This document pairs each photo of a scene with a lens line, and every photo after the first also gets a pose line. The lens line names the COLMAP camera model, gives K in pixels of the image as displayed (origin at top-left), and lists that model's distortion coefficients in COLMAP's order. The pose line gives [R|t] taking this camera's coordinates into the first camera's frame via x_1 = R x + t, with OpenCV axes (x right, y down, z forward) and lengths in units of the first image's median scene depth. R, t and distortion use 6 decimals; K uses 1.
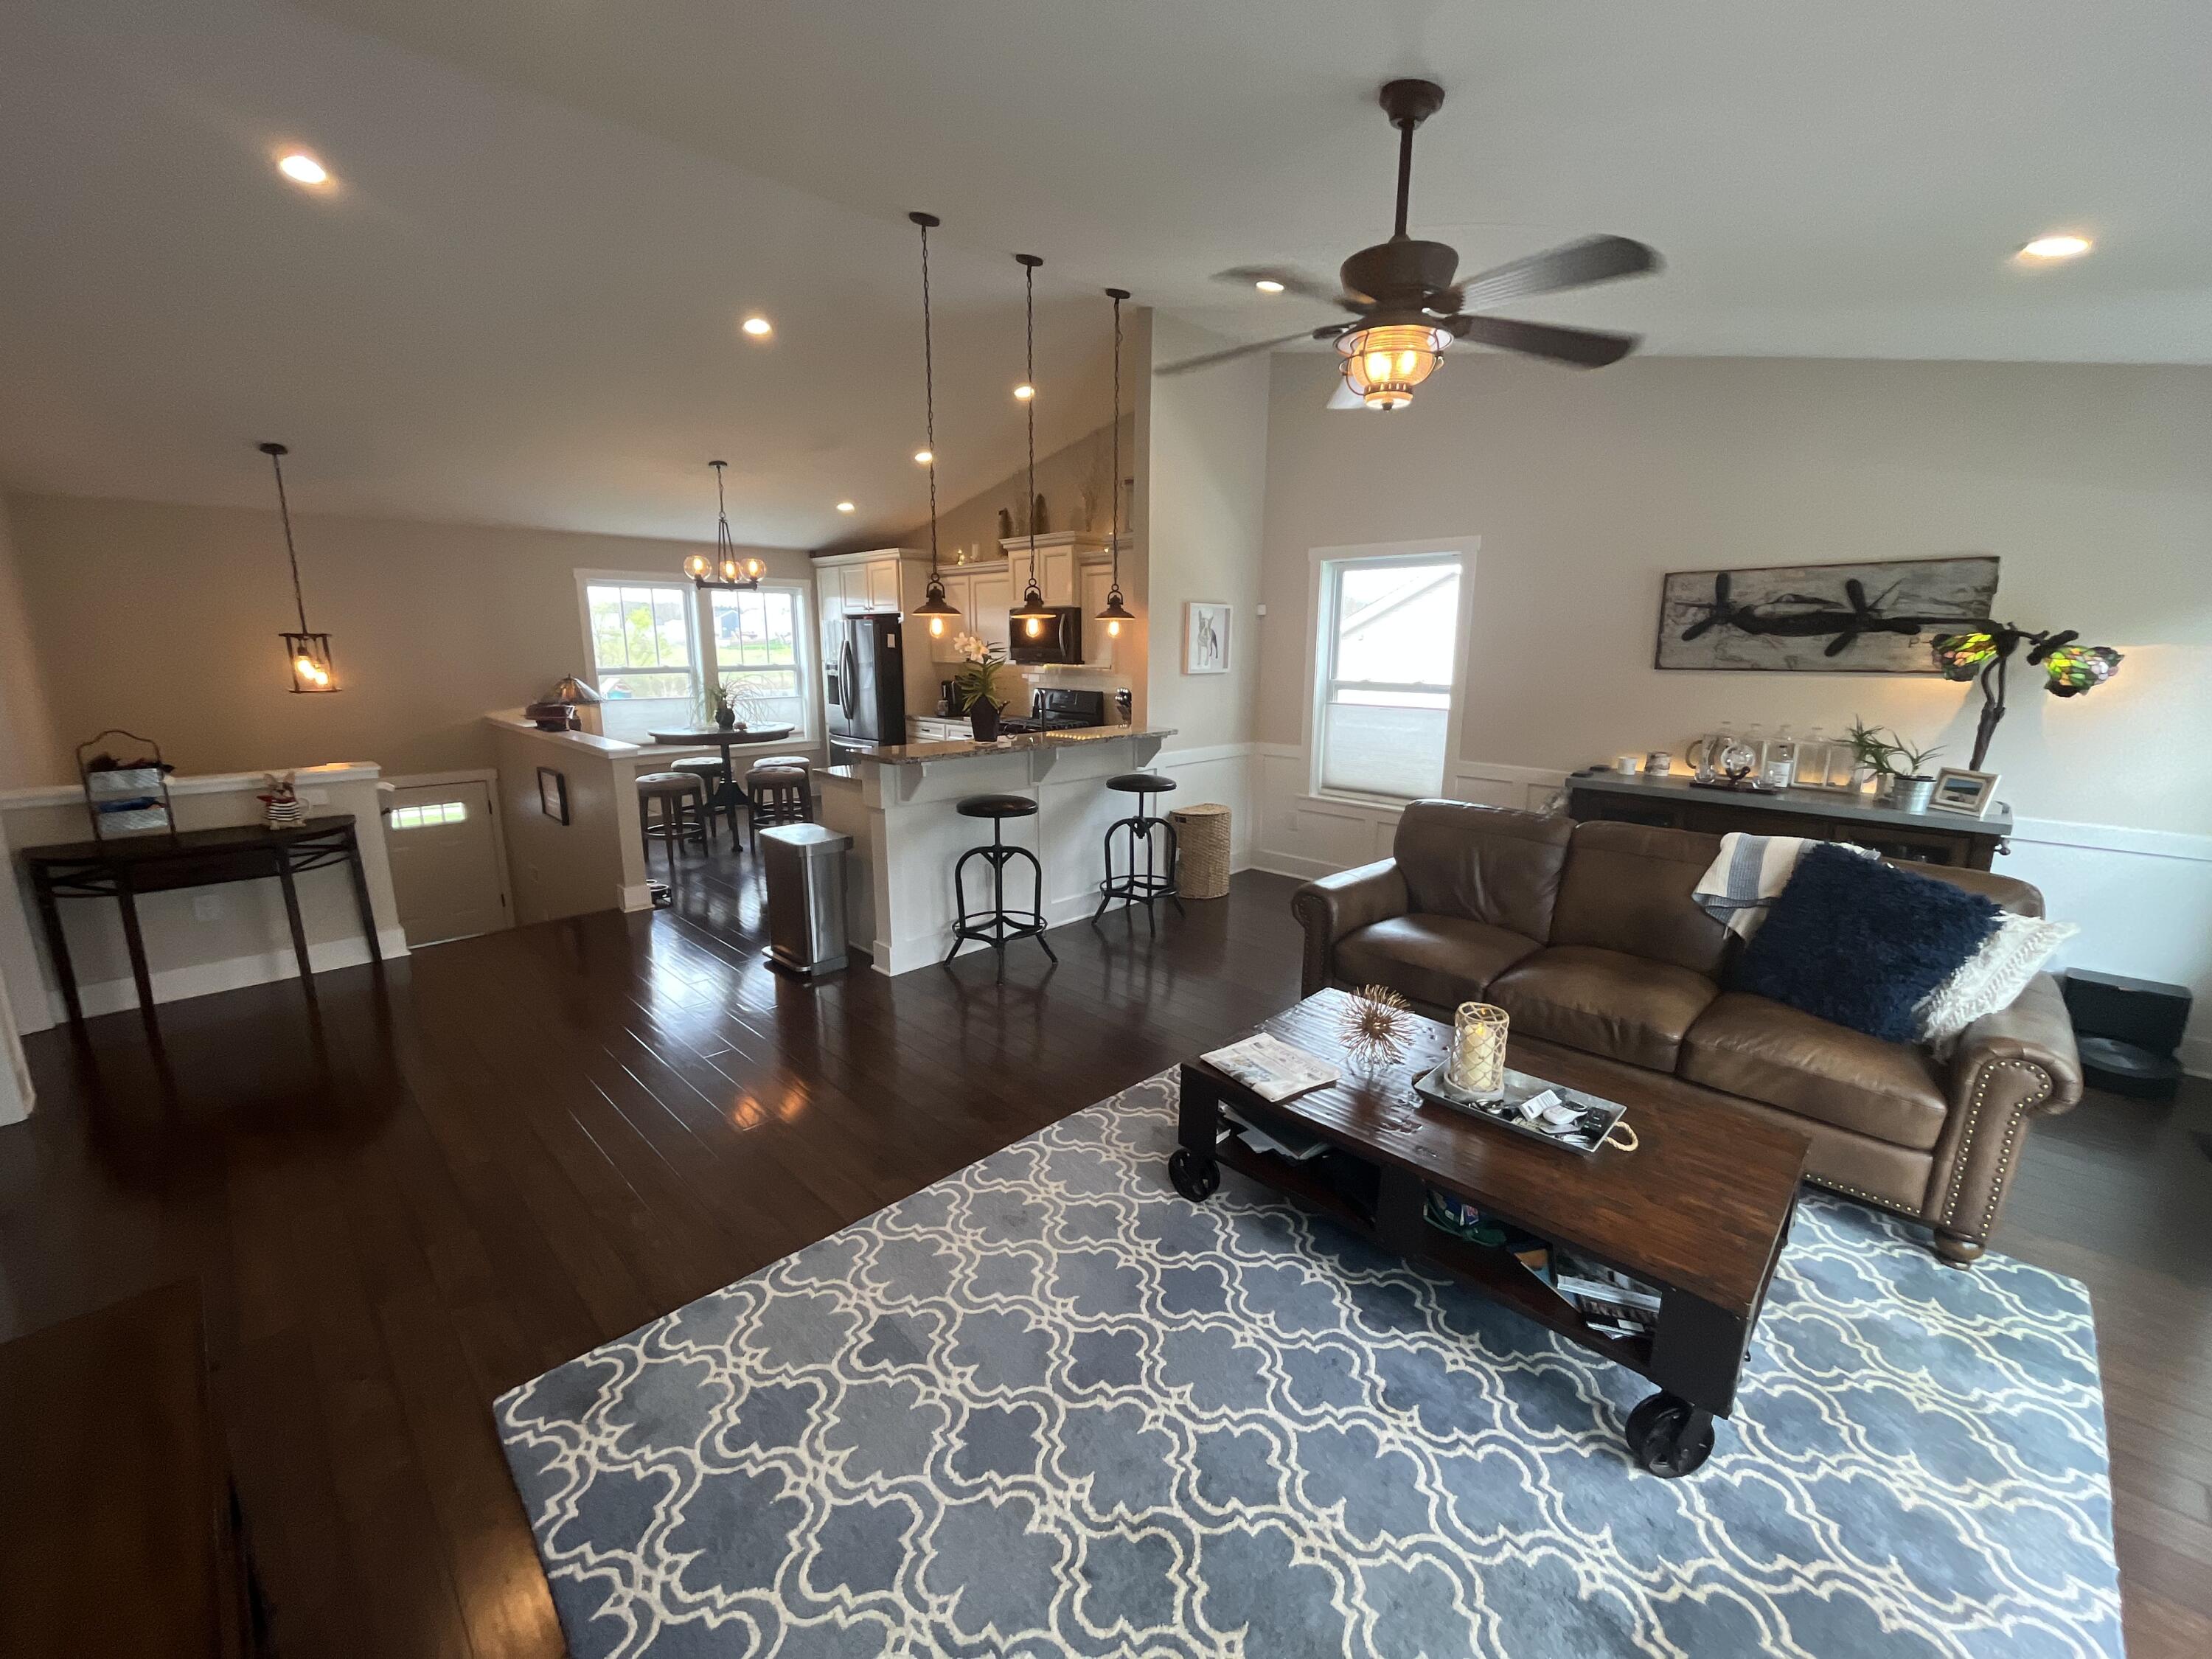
lens RADIAL K [[896.8, 0, 1106.0], [0, 896.8, 829.5], [0, 0, 1]] dist [-0.000108, -0.000075]
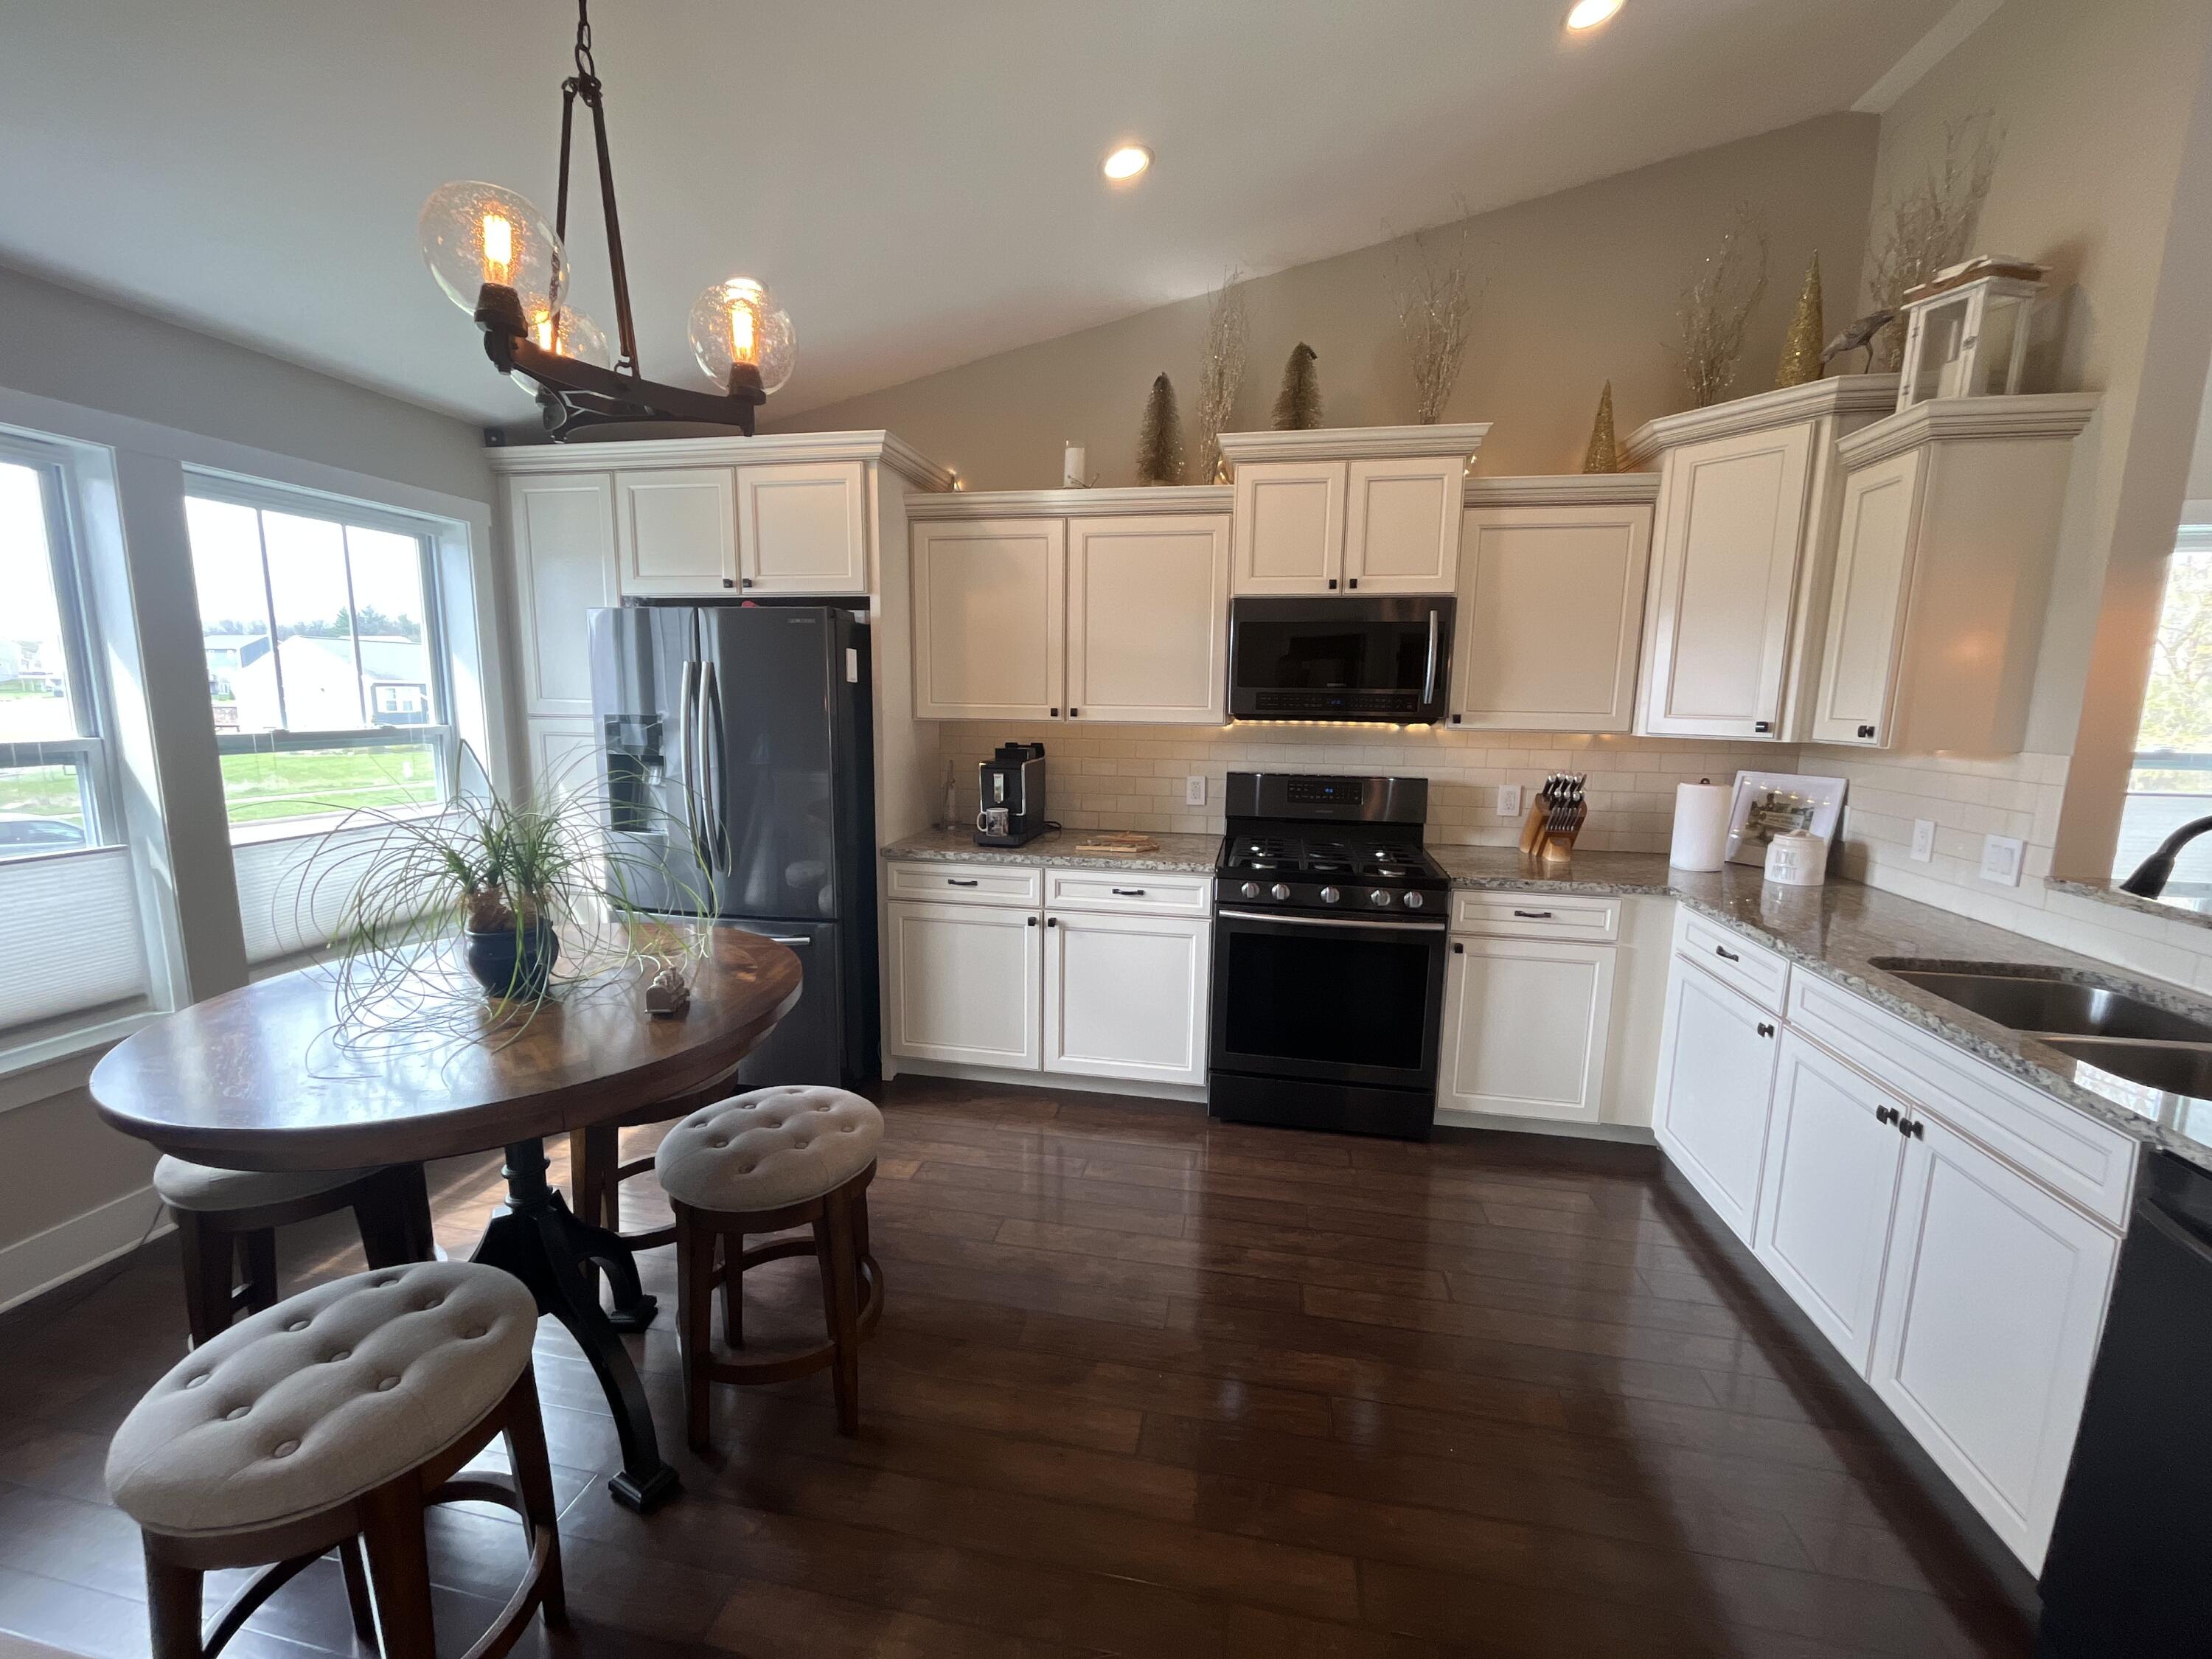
lens RADIAL K [[891.9, 0, 1106.0], [0, 891.9, 829.5], [0, 0, 1]] dist [-0.001417, 0.000122]
pose [[0.831654, -0.076317, 0.550026, -0.366217], [0.103084, 0.994512, -0.017876, -0.120121], [-0.545643, 0.071565, 0.834957, 0.615969]]
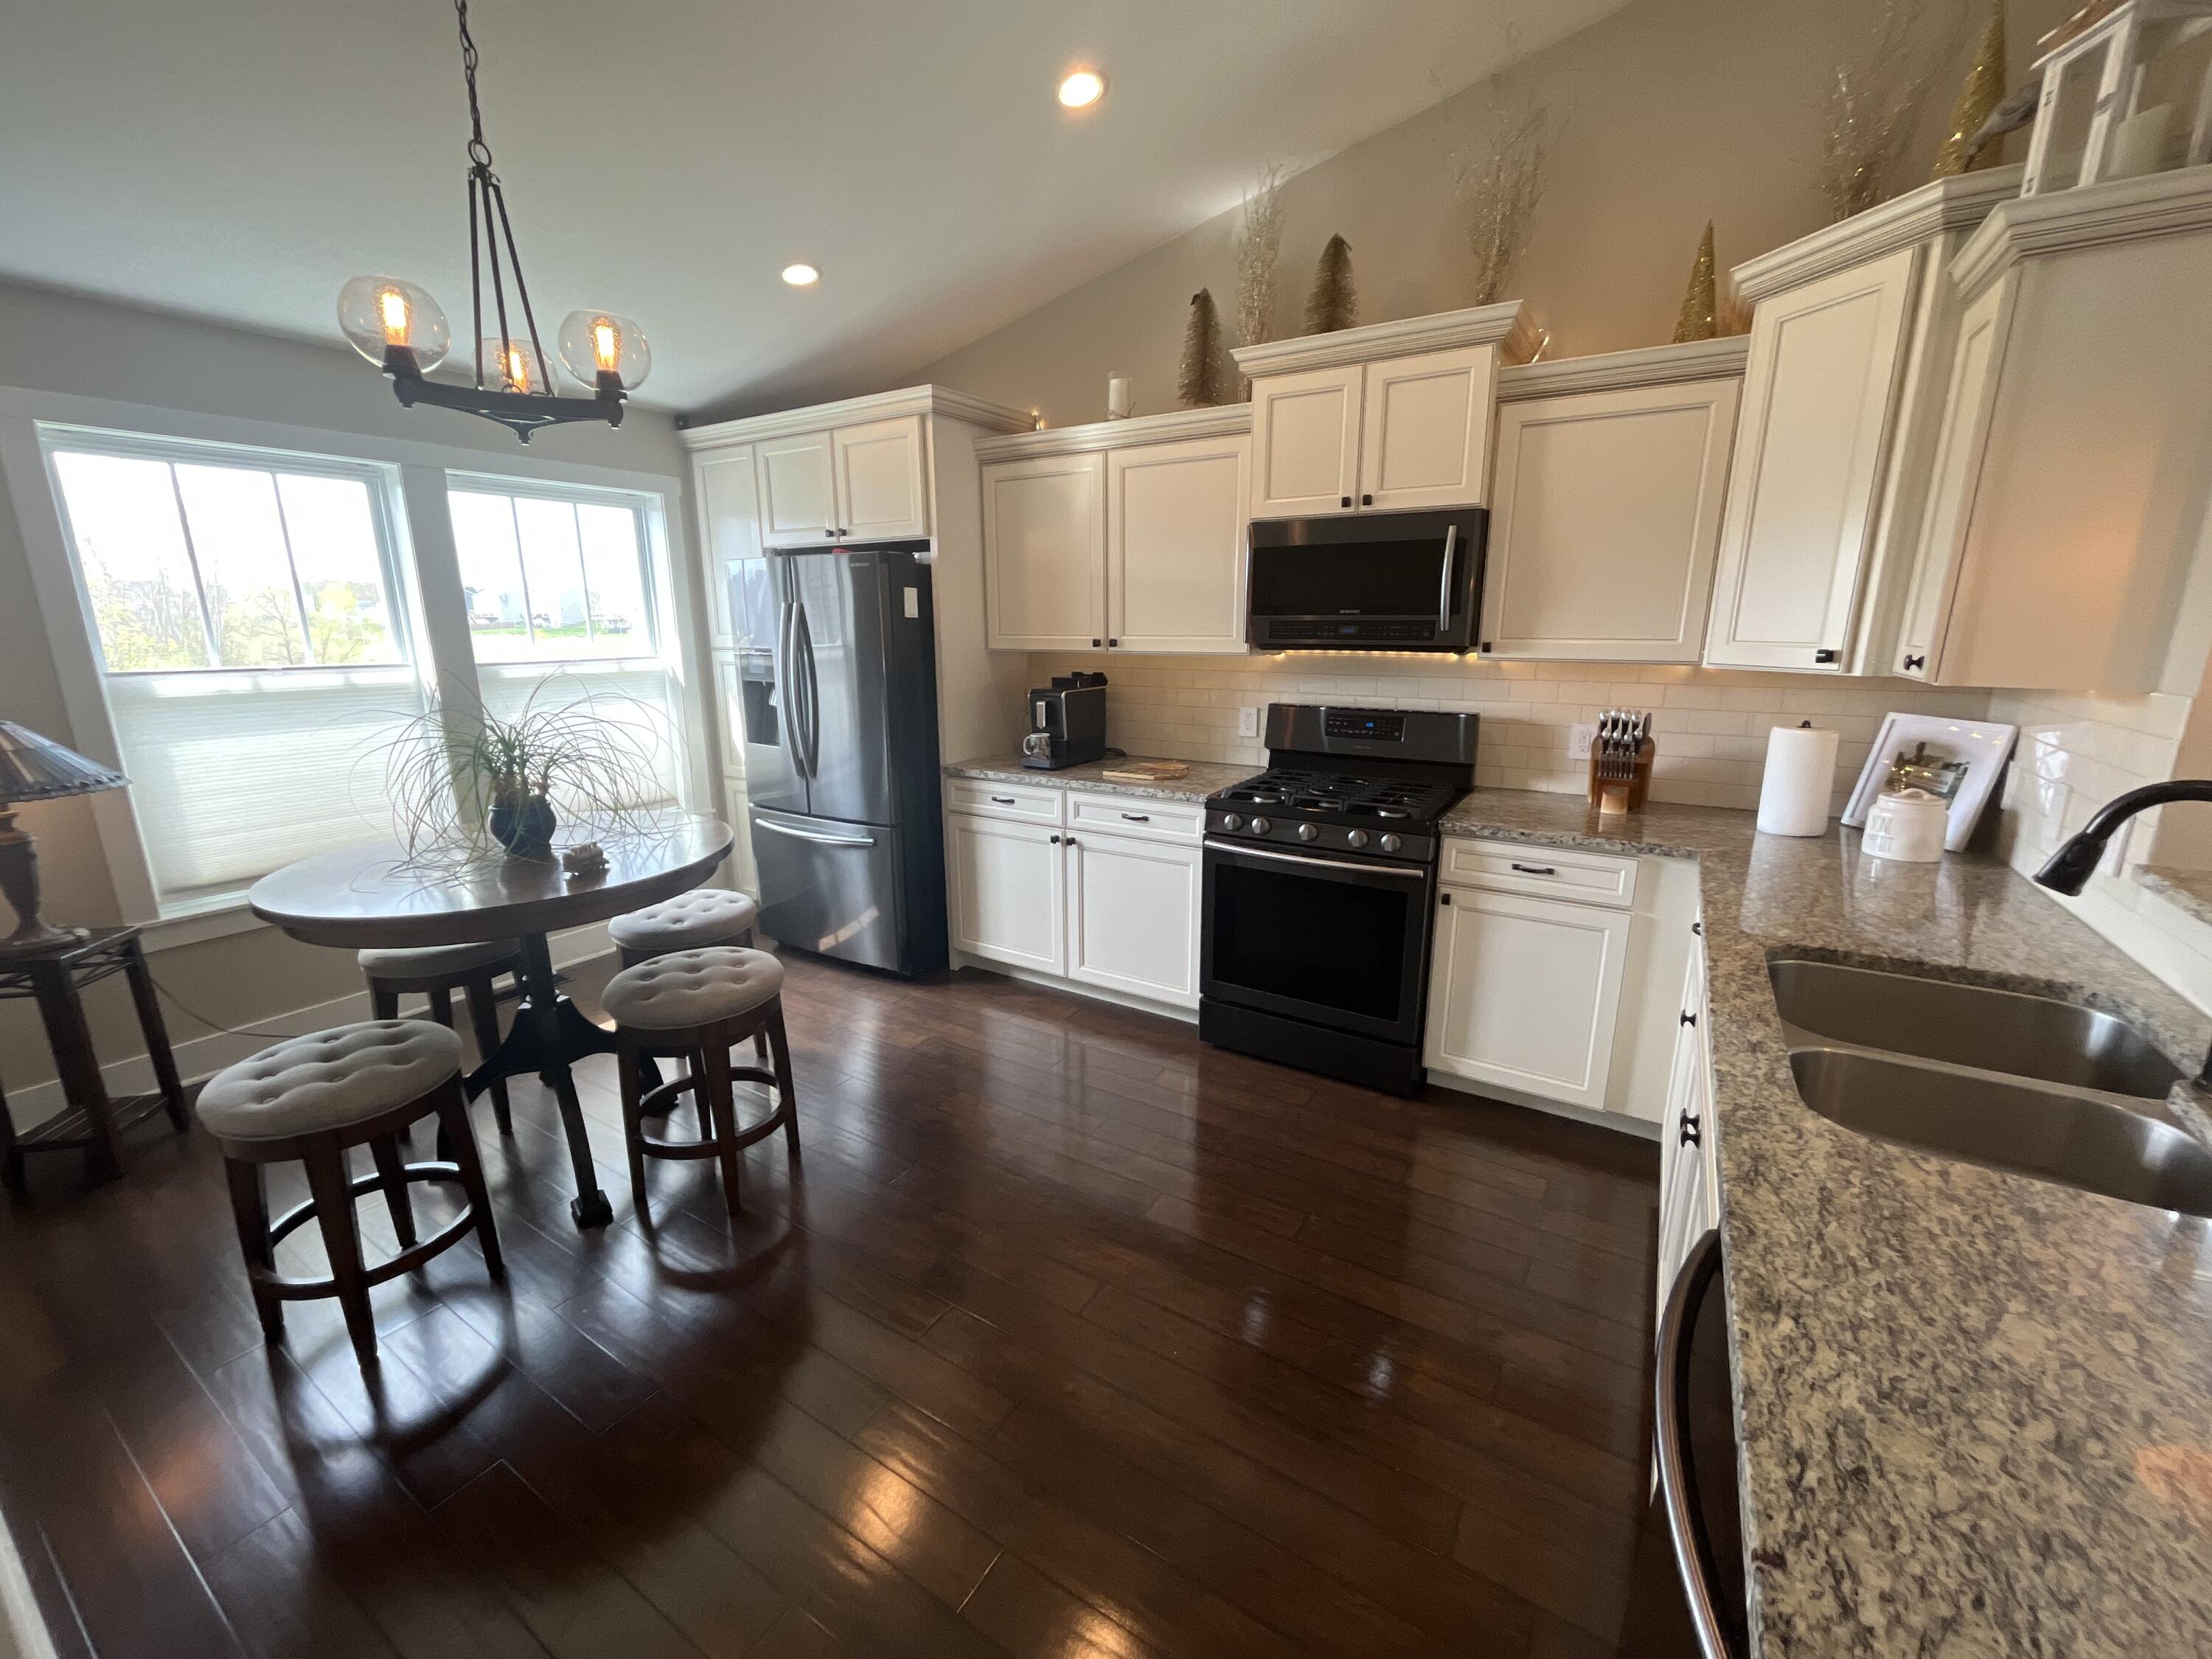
lens RADIAL K [[894.1, 0, 1106.0], [0, 894.1, 829.5], [0, 0, 1]] dist [-0.000728, -0.000535]
pose [[0.976257, -0.056190, 0.209202, -0.243405], [0.050841, 0.998230, 0.030863, -0.106668], [-0.210565, -0.019494, 0.977385, 0.542819]]
